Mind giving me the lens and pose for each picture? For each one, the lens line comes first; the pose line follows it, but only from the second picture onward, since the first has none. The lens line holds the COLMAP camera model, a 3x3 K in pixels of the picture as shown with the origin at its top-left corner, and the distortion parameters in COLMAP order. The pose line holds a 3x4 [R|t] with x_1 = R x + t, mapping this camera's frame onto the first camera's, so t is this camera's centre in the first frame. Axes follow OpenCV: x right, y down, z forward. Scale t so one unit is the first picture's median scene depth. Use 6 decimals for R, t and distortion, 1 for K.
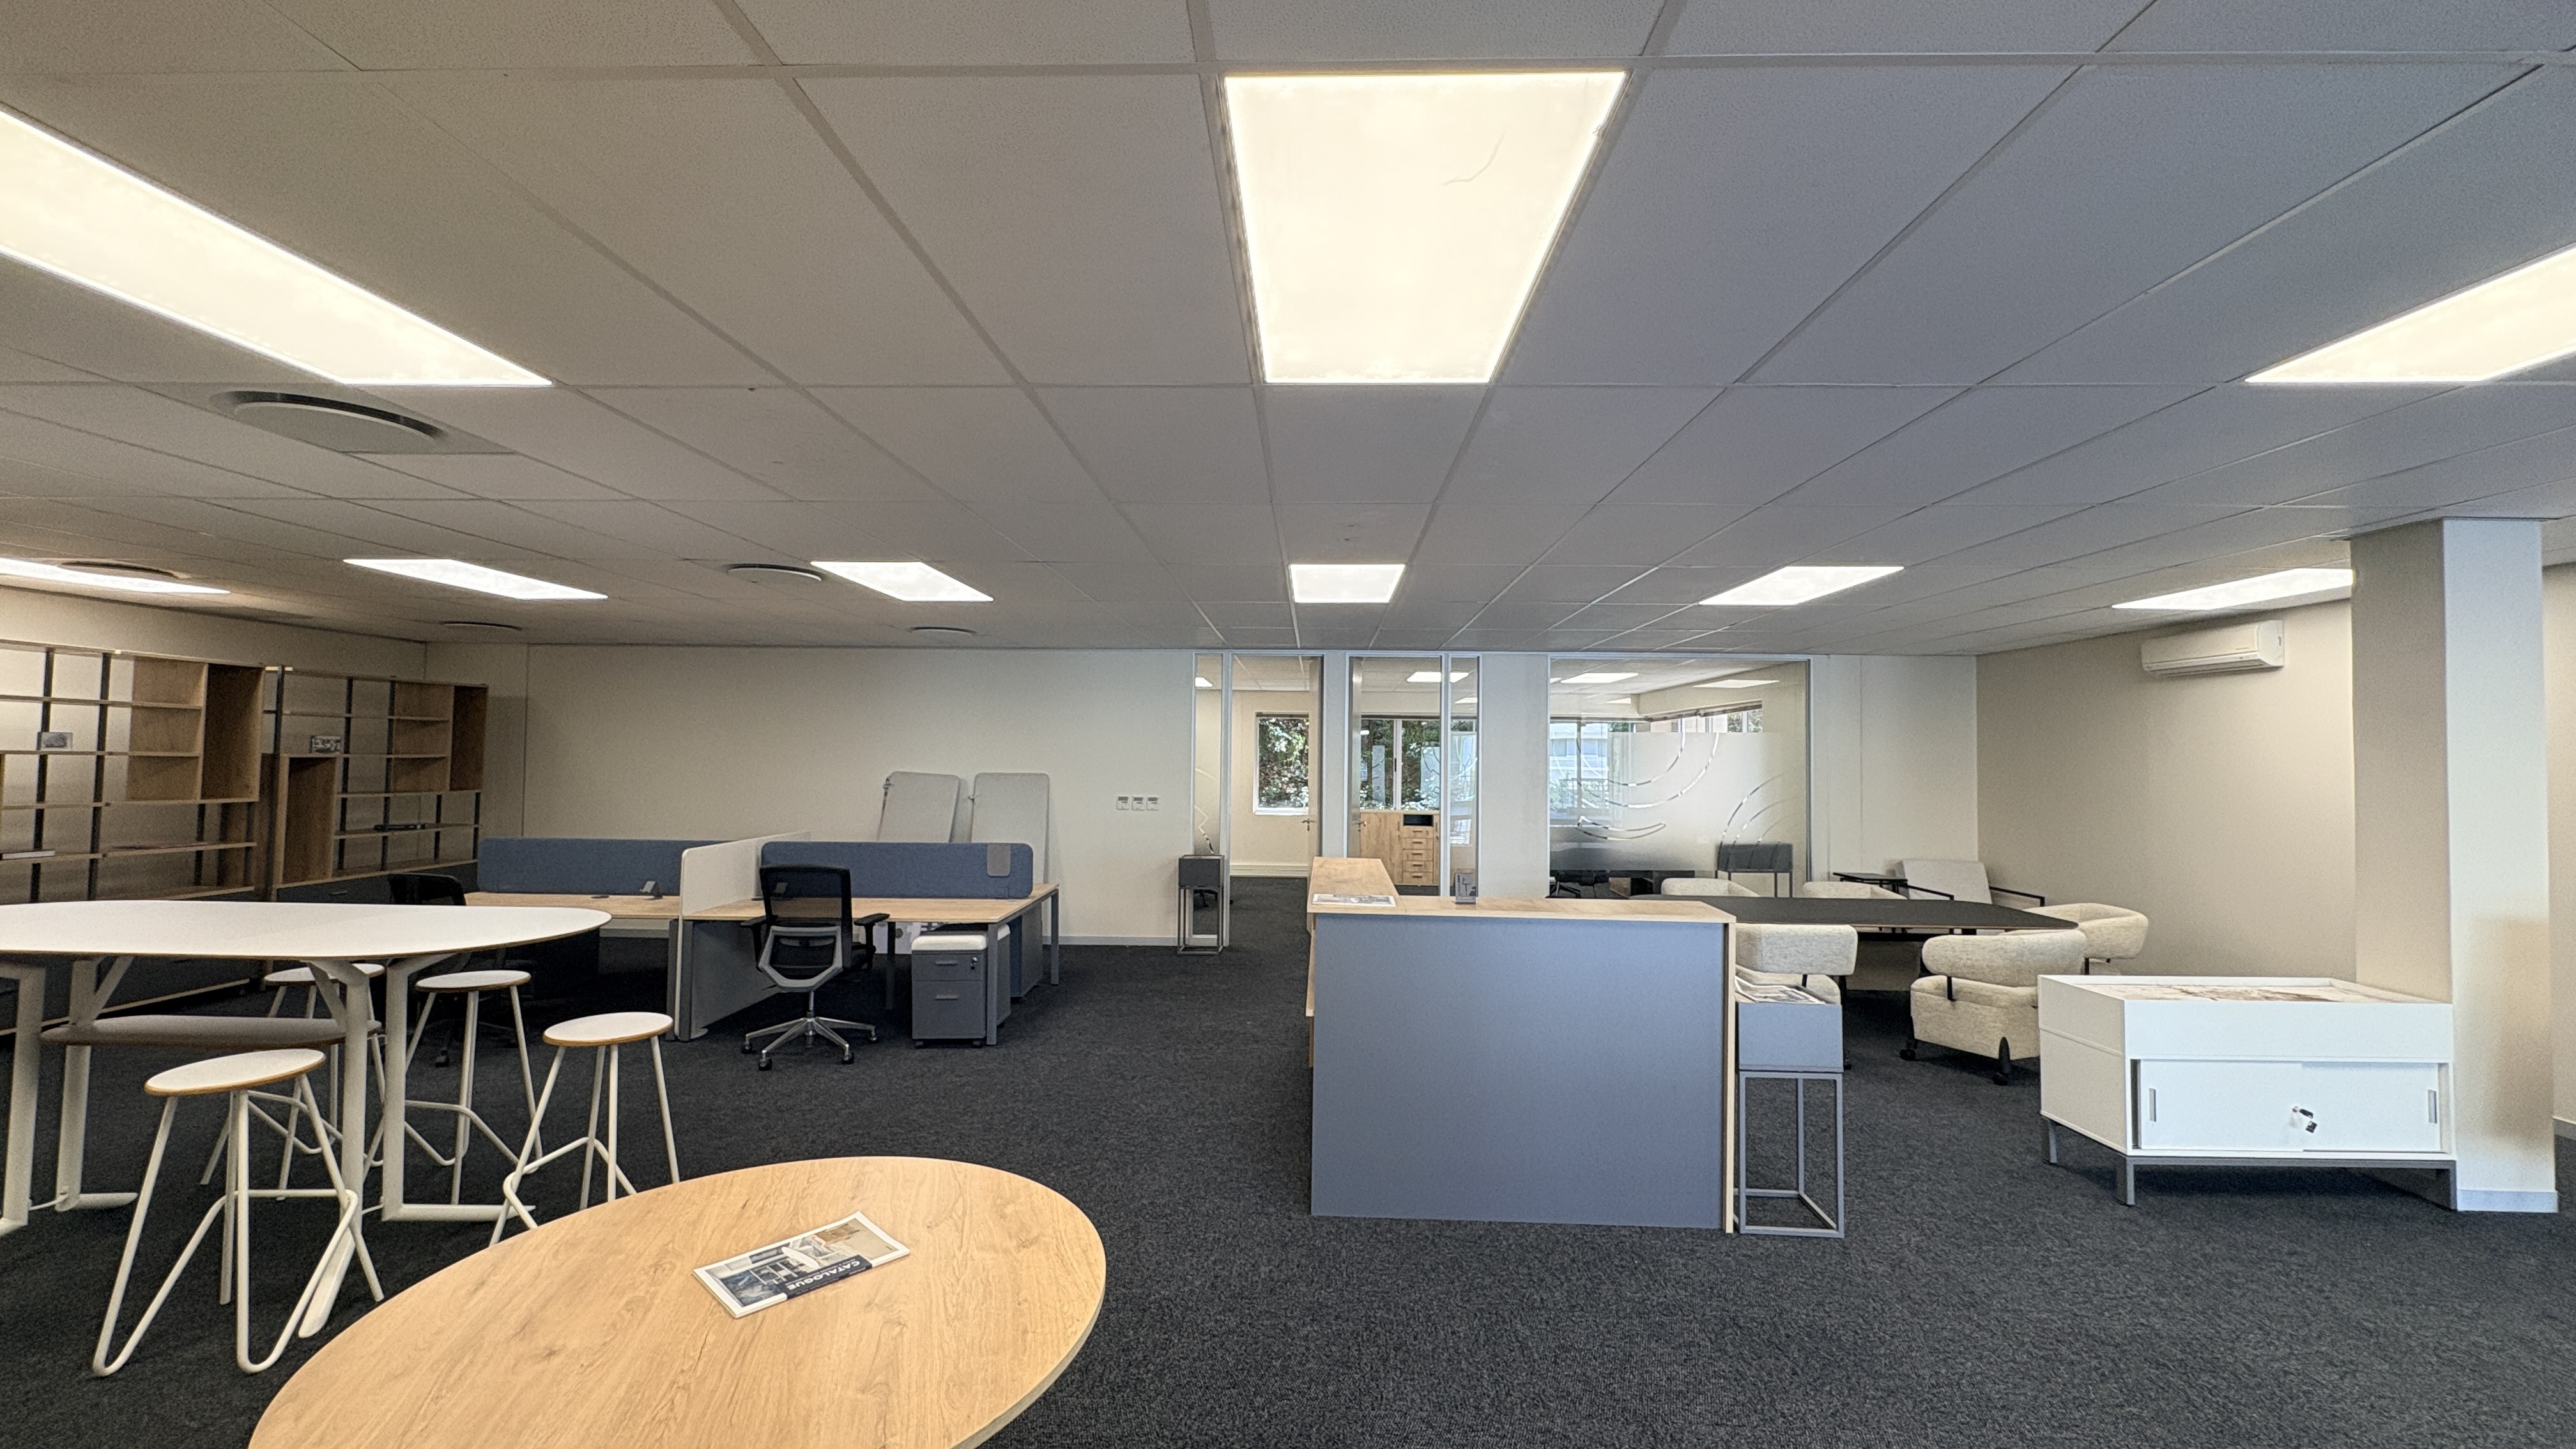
lens RADIAL K [[1026.1, 0, 1288.0], [0, 1026.1, 724.5], [0, 0, 1]] dist [0.000233, 0.000261]
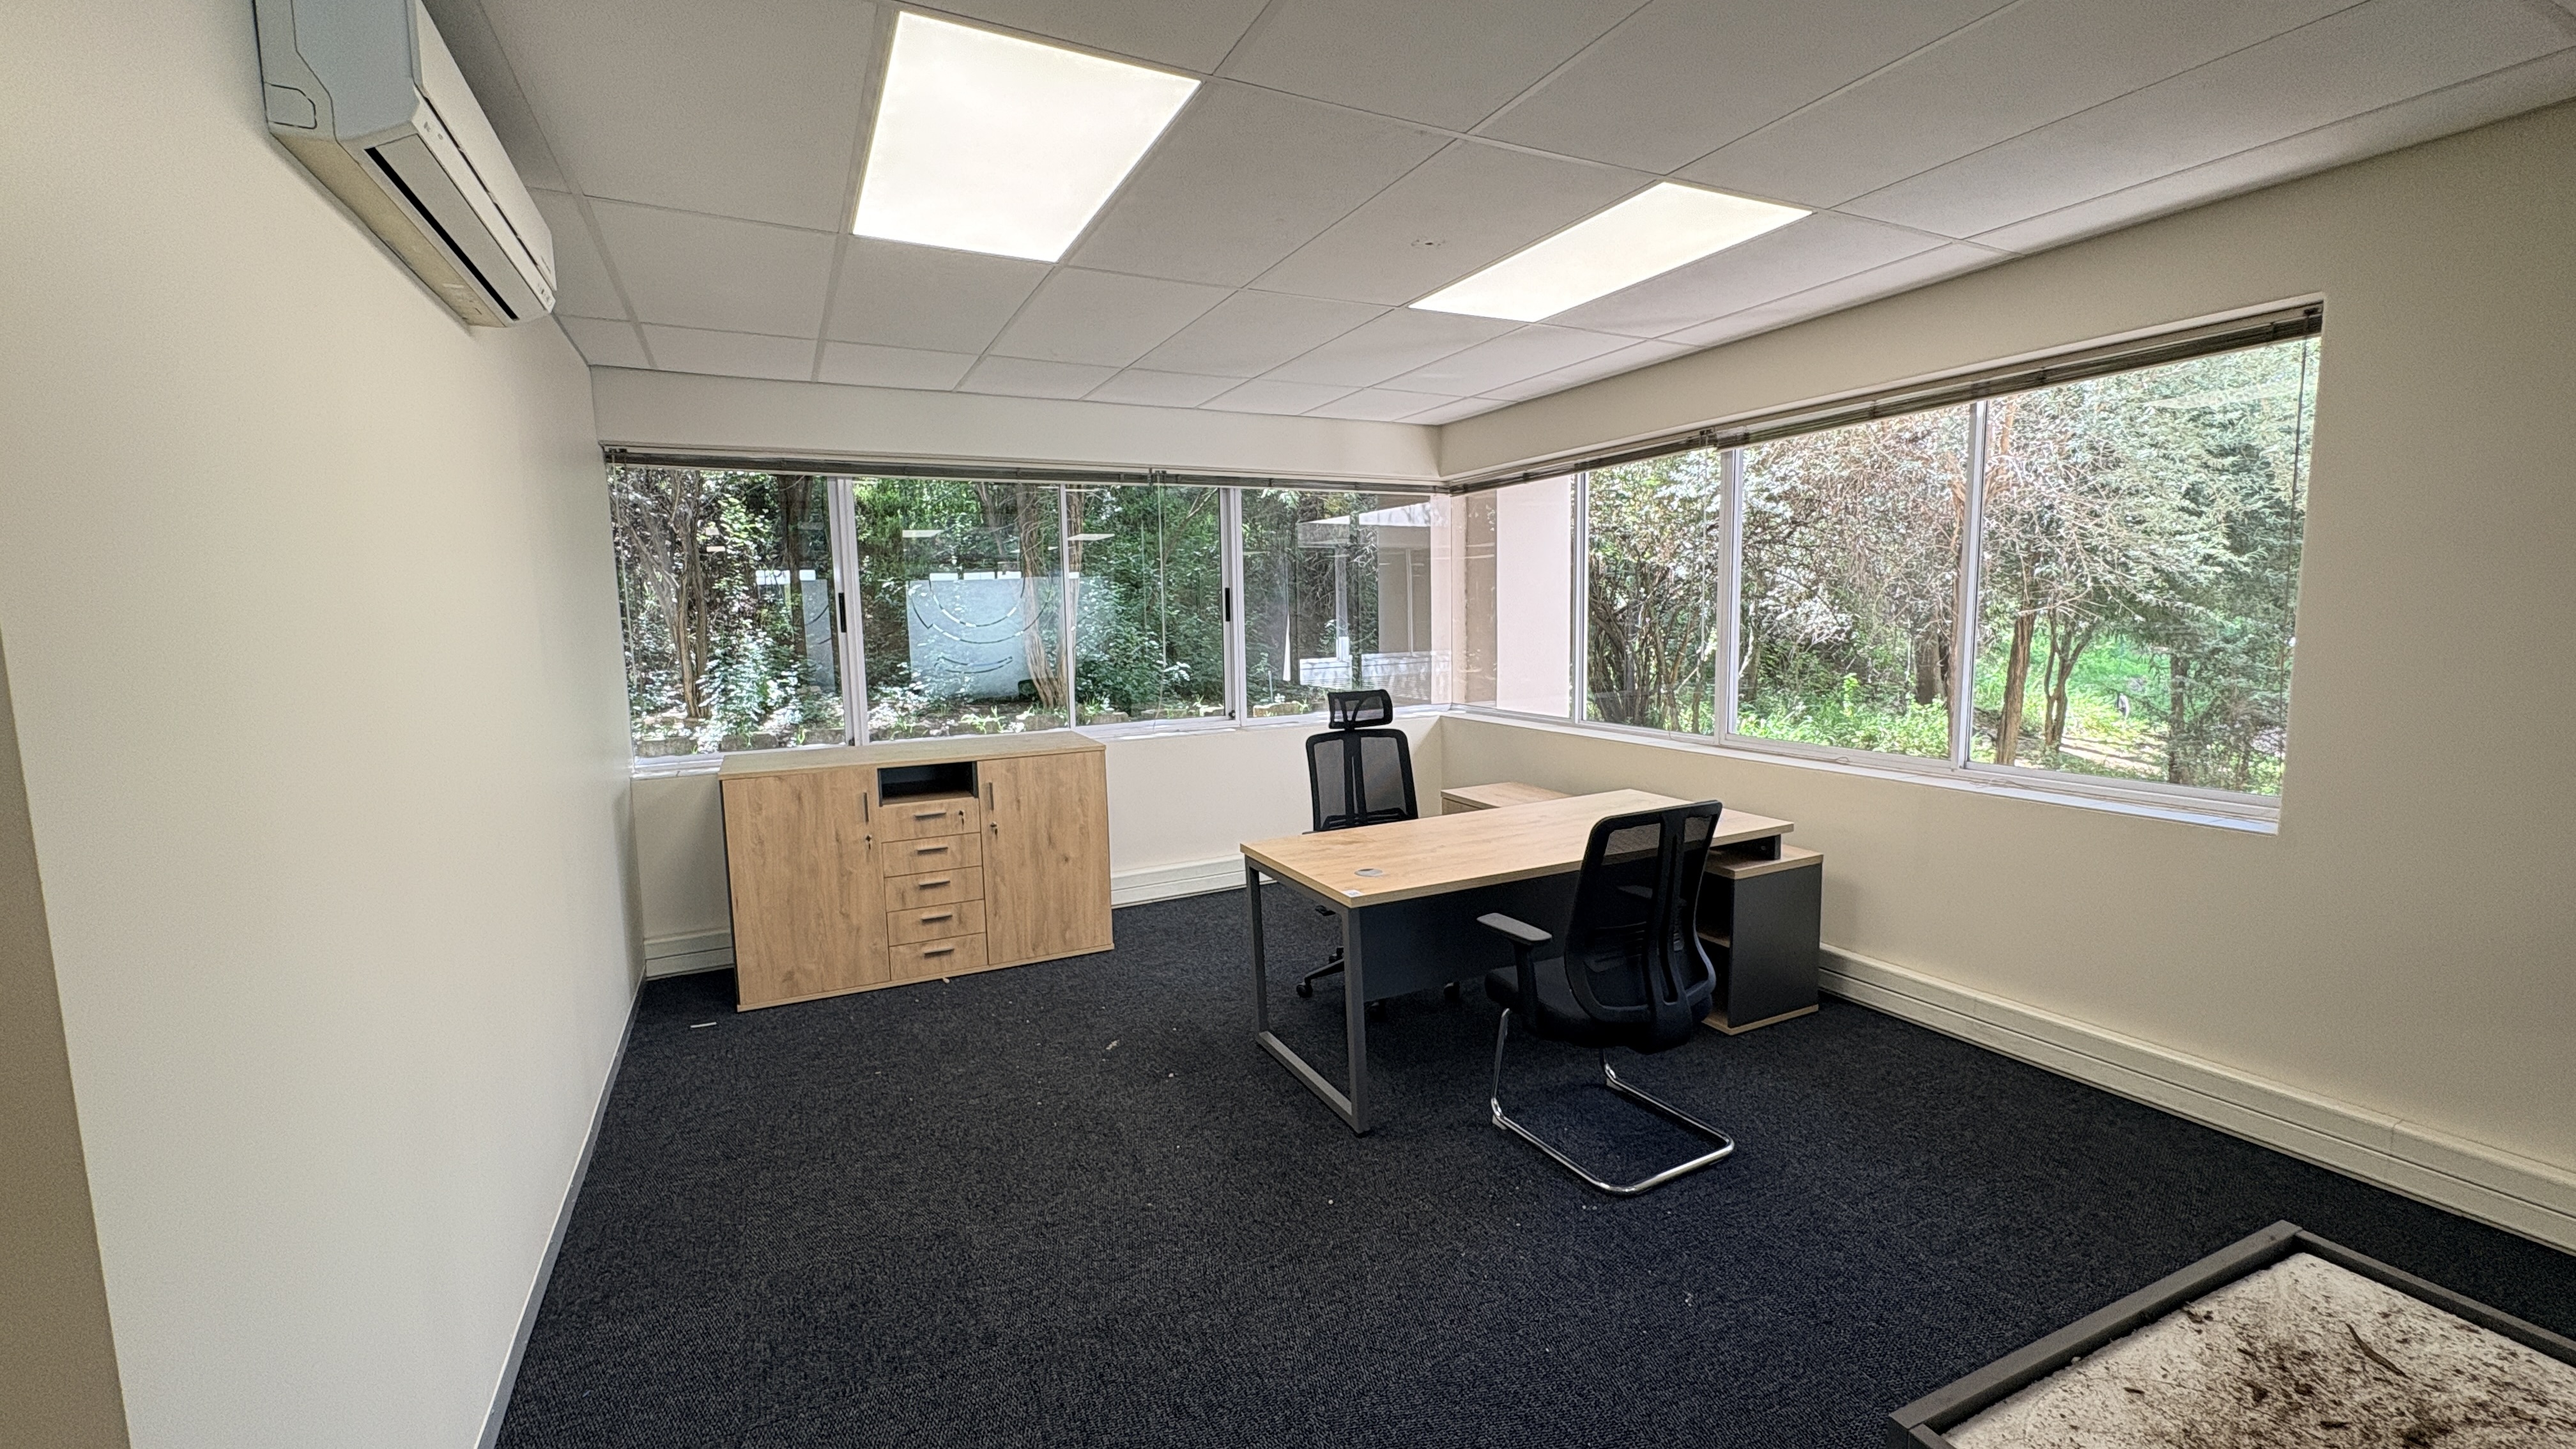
lens RADIAL K [[1026.1, 0, 1288.0], [0, 1026.1, 724.5], [0, 0, 1]] dist [0.000233, 0.000261]
pose [[0.878703, -0.086459, 0.469475, 0.072052], [0.017994, 0.988762, 0.148413, 0.028898], [-0.477031, -0.121963, 0.870383, 0.630087]]
